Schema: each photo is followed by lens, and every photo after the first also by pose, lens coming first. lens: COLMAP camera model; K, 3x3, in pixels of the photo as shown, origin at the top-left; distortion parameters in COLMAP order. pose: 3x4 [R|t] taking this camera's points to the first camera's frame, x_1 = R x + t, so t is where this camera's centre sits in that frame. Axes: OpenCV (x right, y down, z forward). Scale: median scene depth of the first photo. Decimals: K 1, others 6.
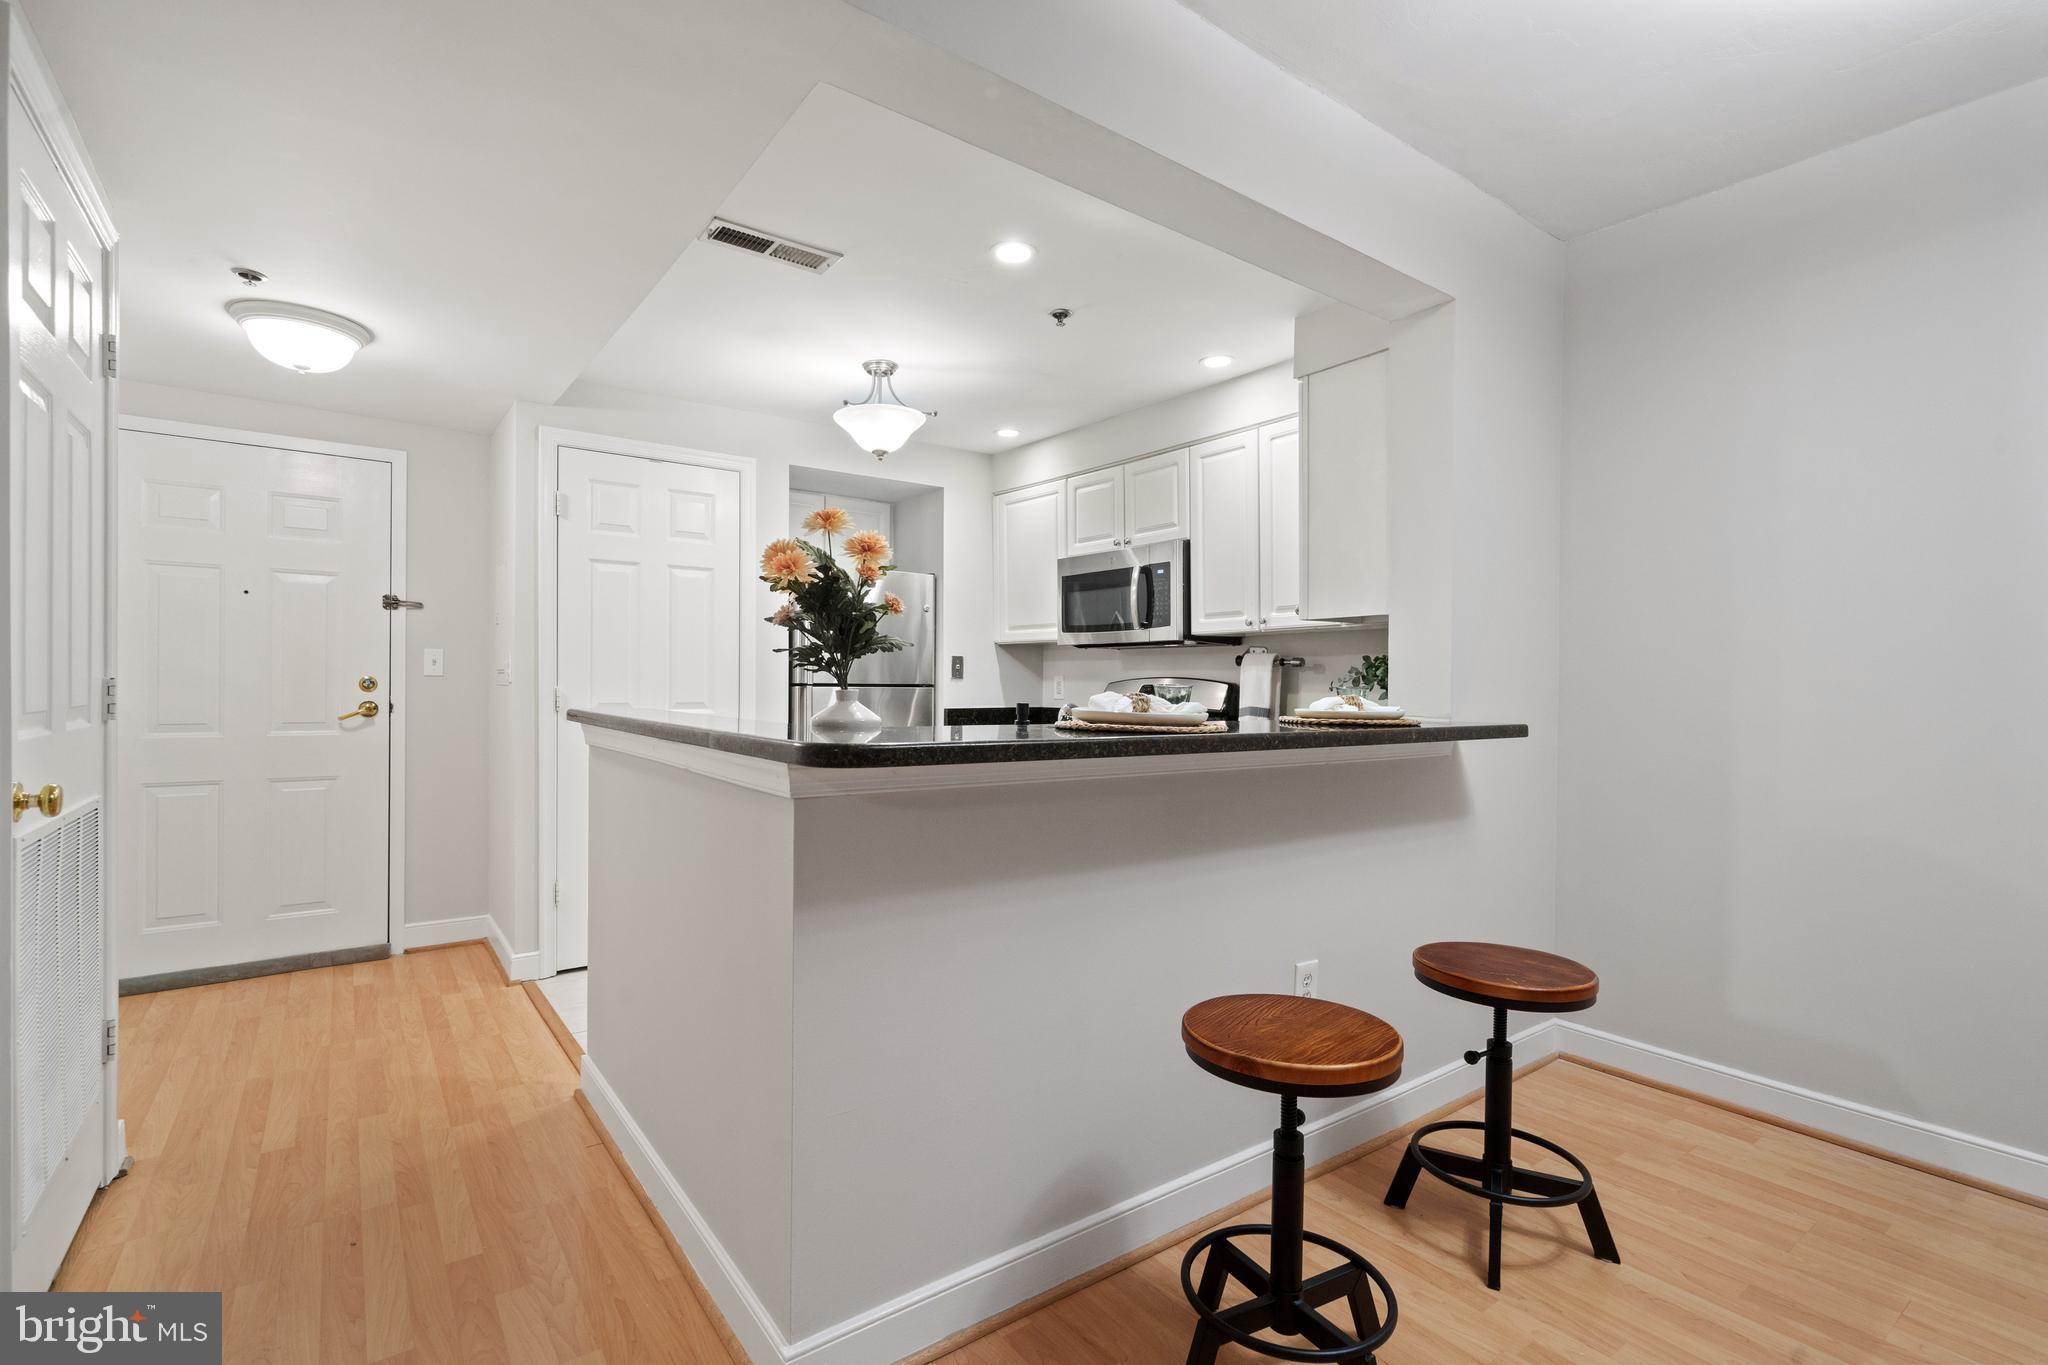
lens RADIAL K [[935.7, 0, 1035.1], [0, 935.7, 686.5], [0, 0, 1]] dist [0.014191, 0.000312]
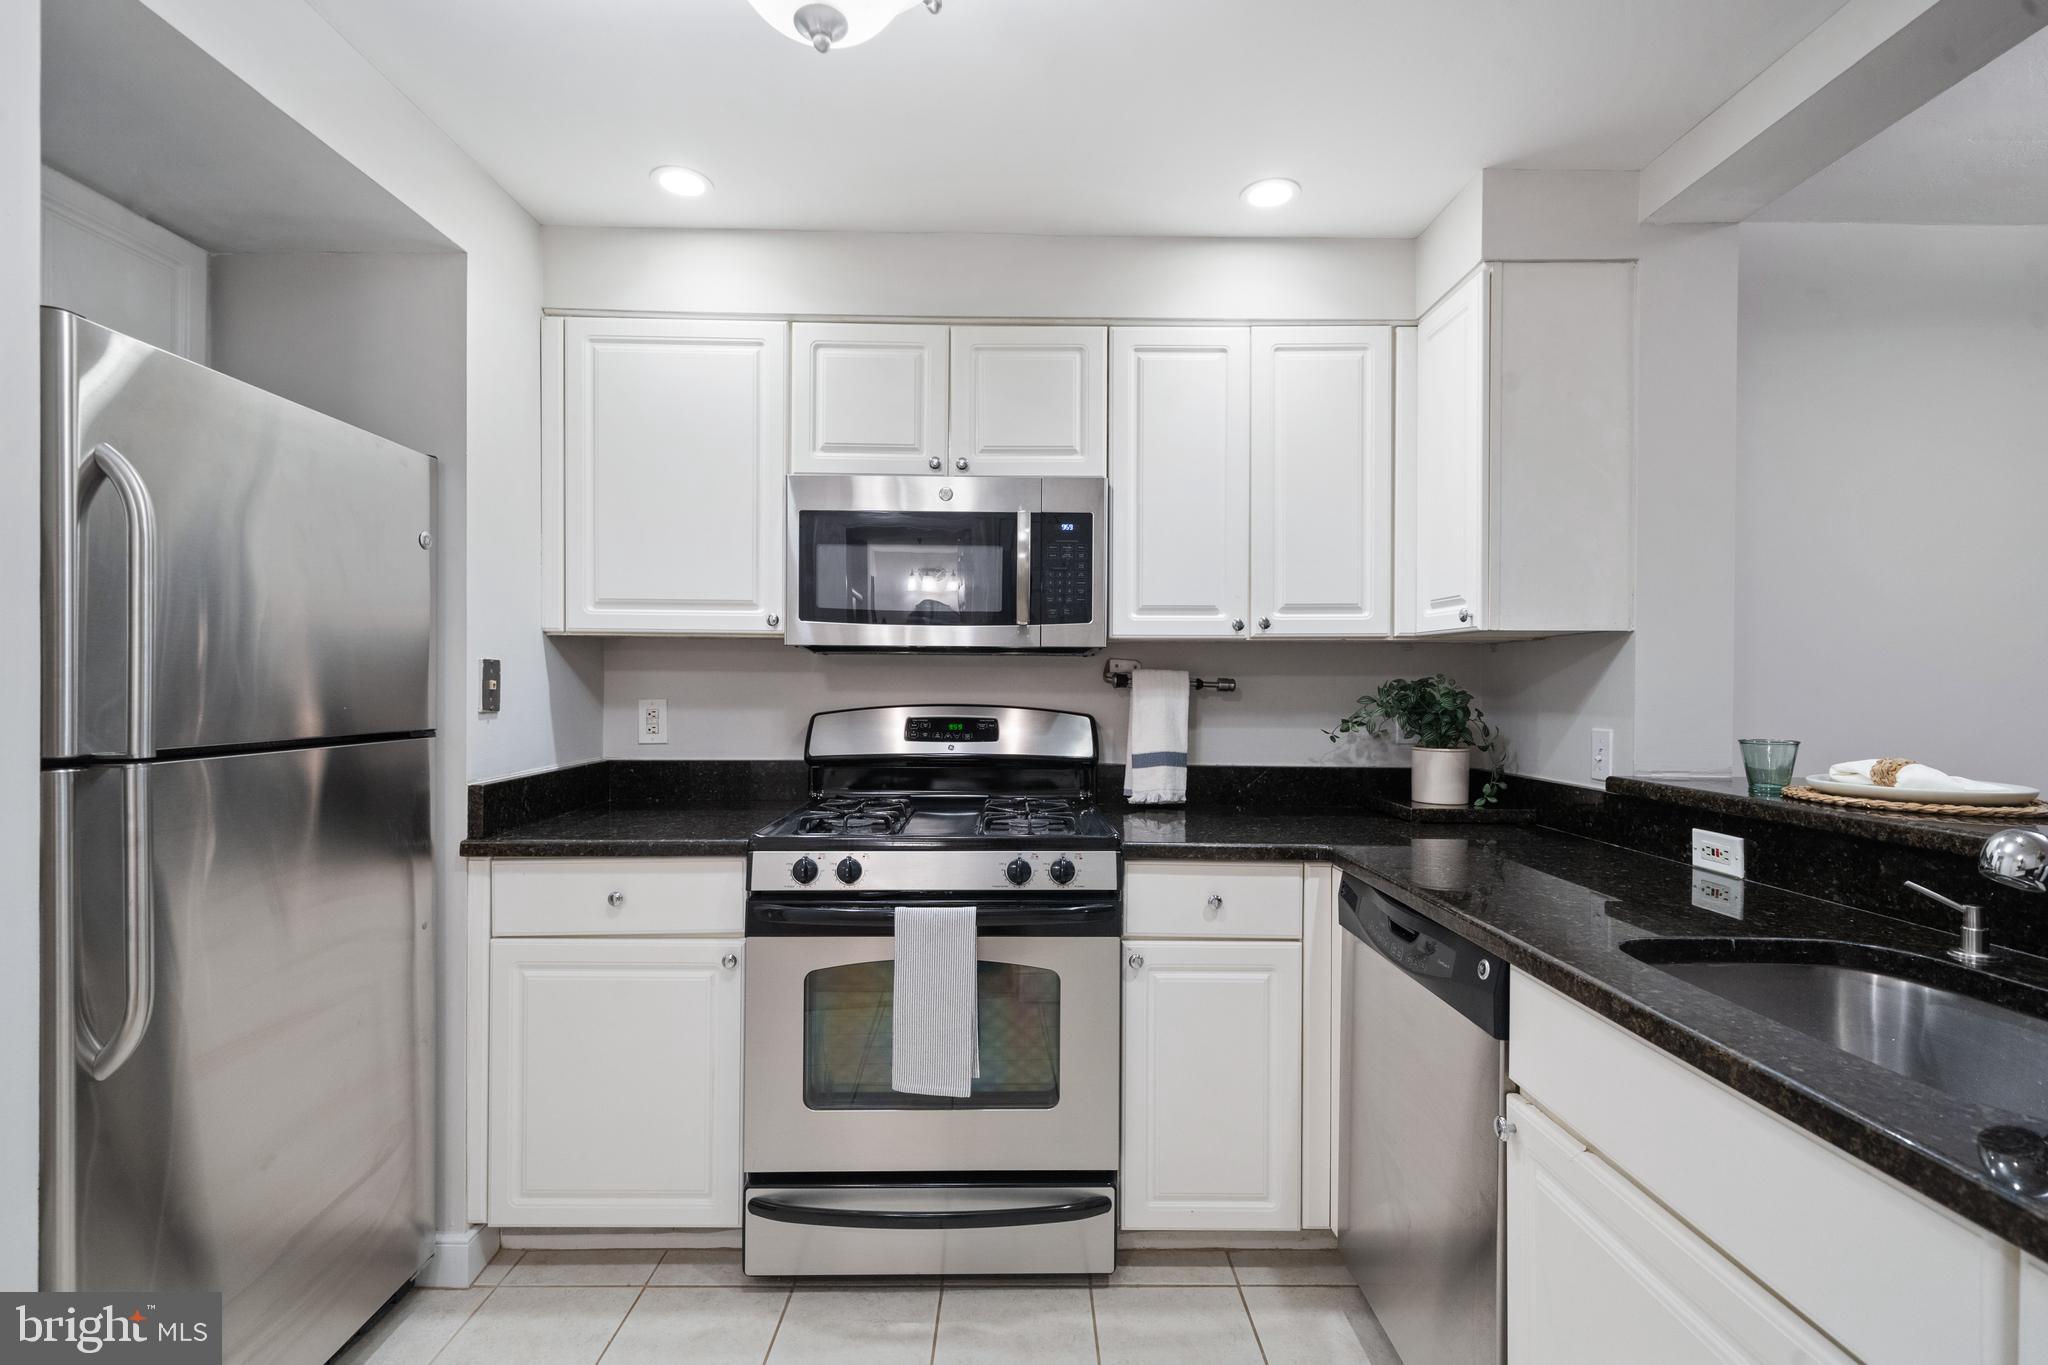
lens RADIAL K [[903.2, 0, 1026.1], [0, 903.2, 684.2], [0, 0, 1]] dist [-0.002071, 0.002101]
pose [[0.600445, -0.005459, 0.799647, -0.305002], [0.001231, 0.999982, 0.005902, -0.027056], [-0.799665, -0.002560, 0.600441, 0.636745]]
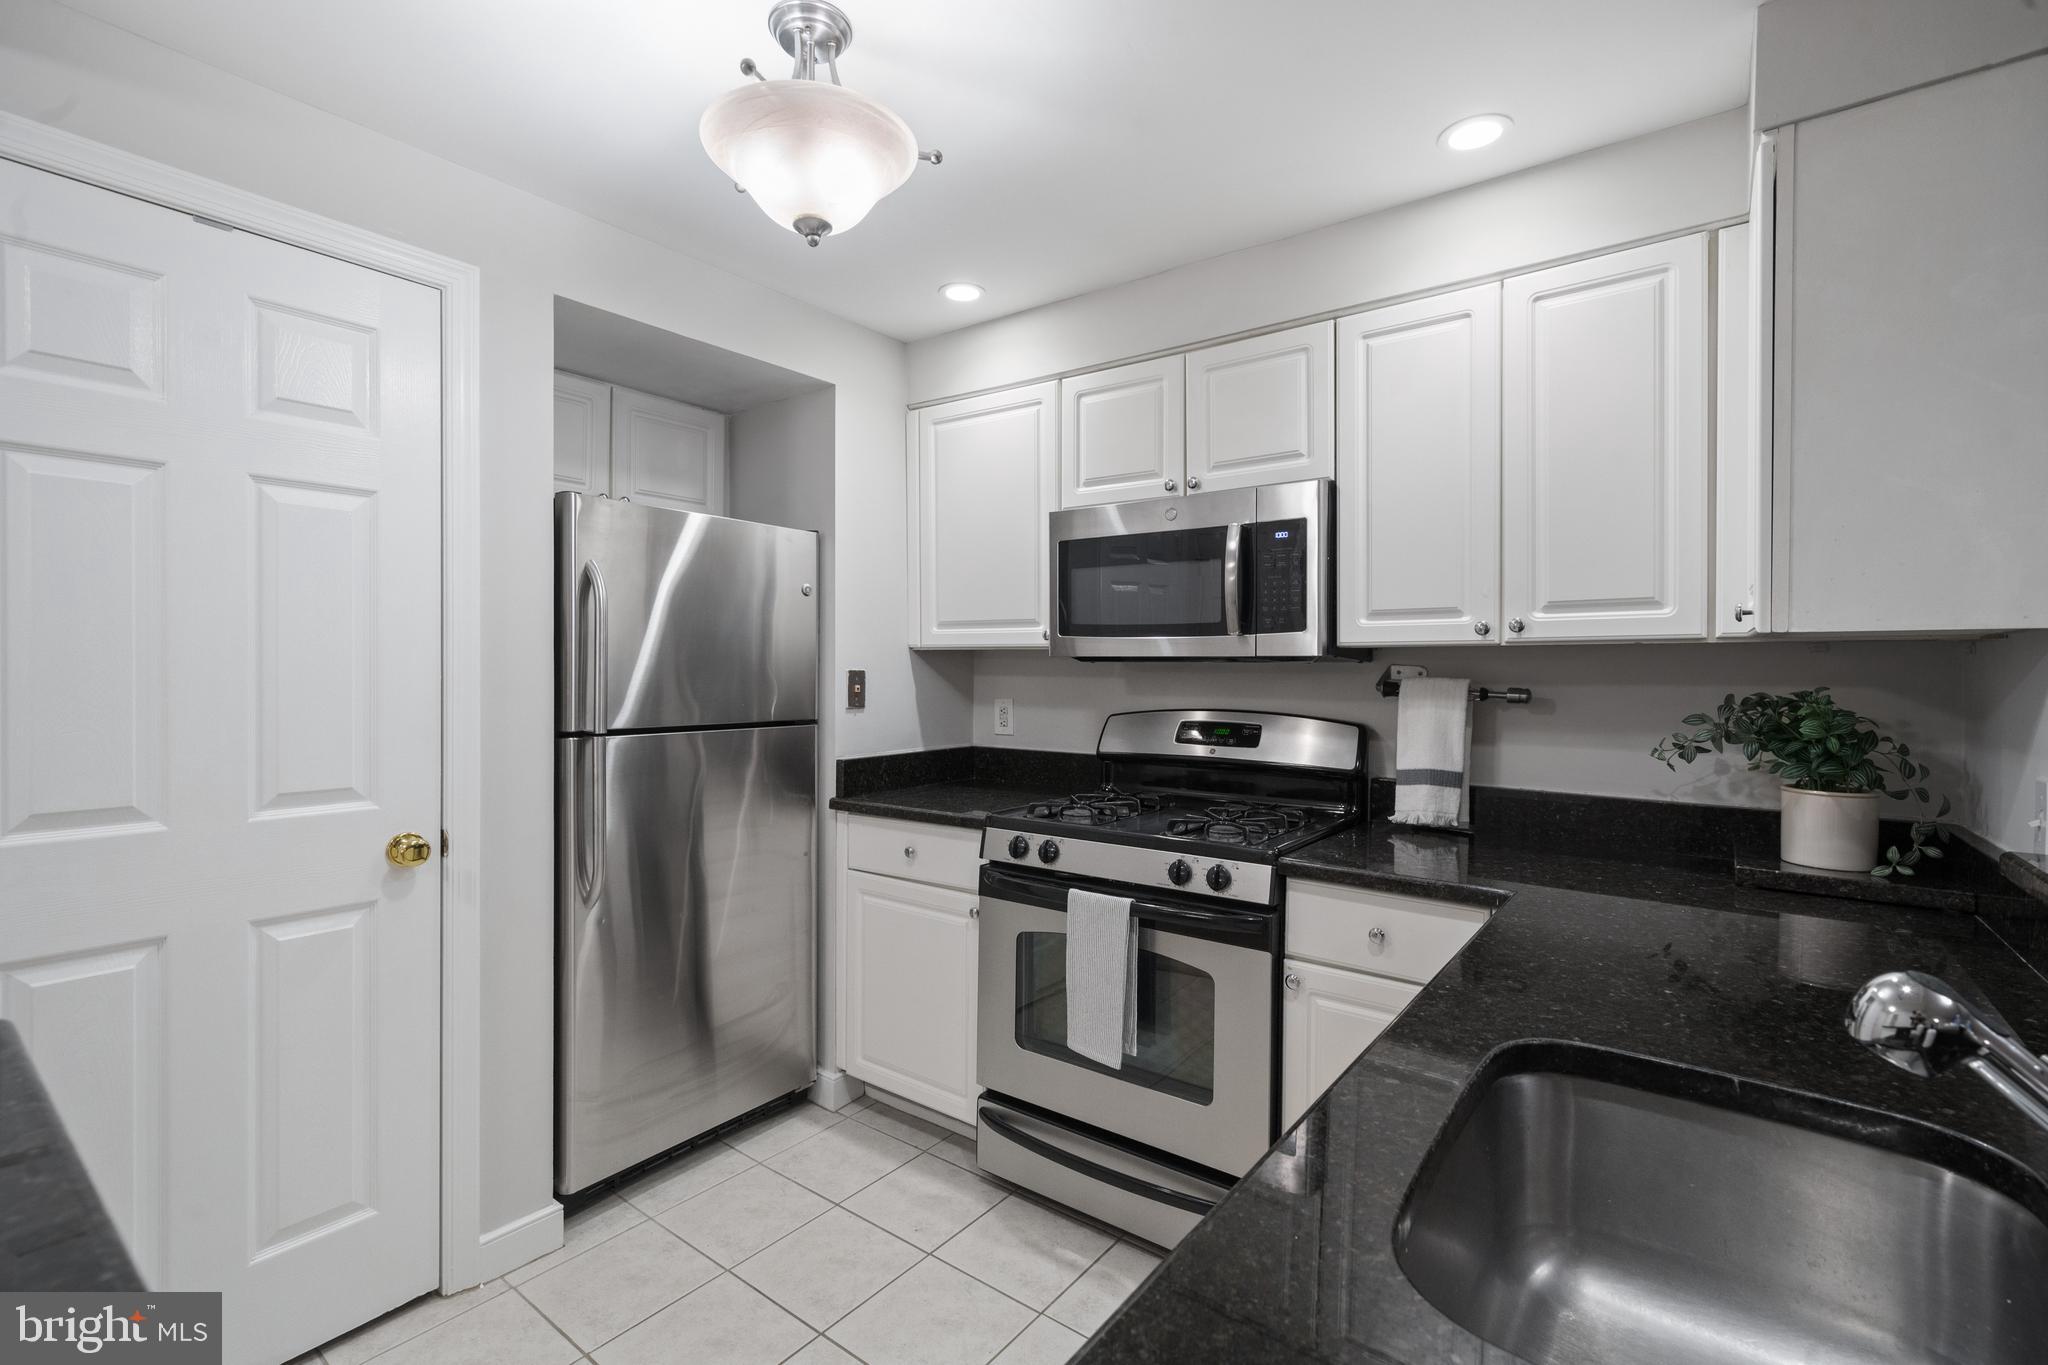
lens RADIAL K [[903.2, 0, 1030.6], [0, 903.2, 675.9], [0, 0, 1]] dist [-0.002071, 0.002101]
pose [[0.961669, -0.003695, 0.274187, -0.153554], [0.001592, 0.999968, 0.007892, -0.038422], [-0.274207, -0.007153, 0.961644, 0.475434]]
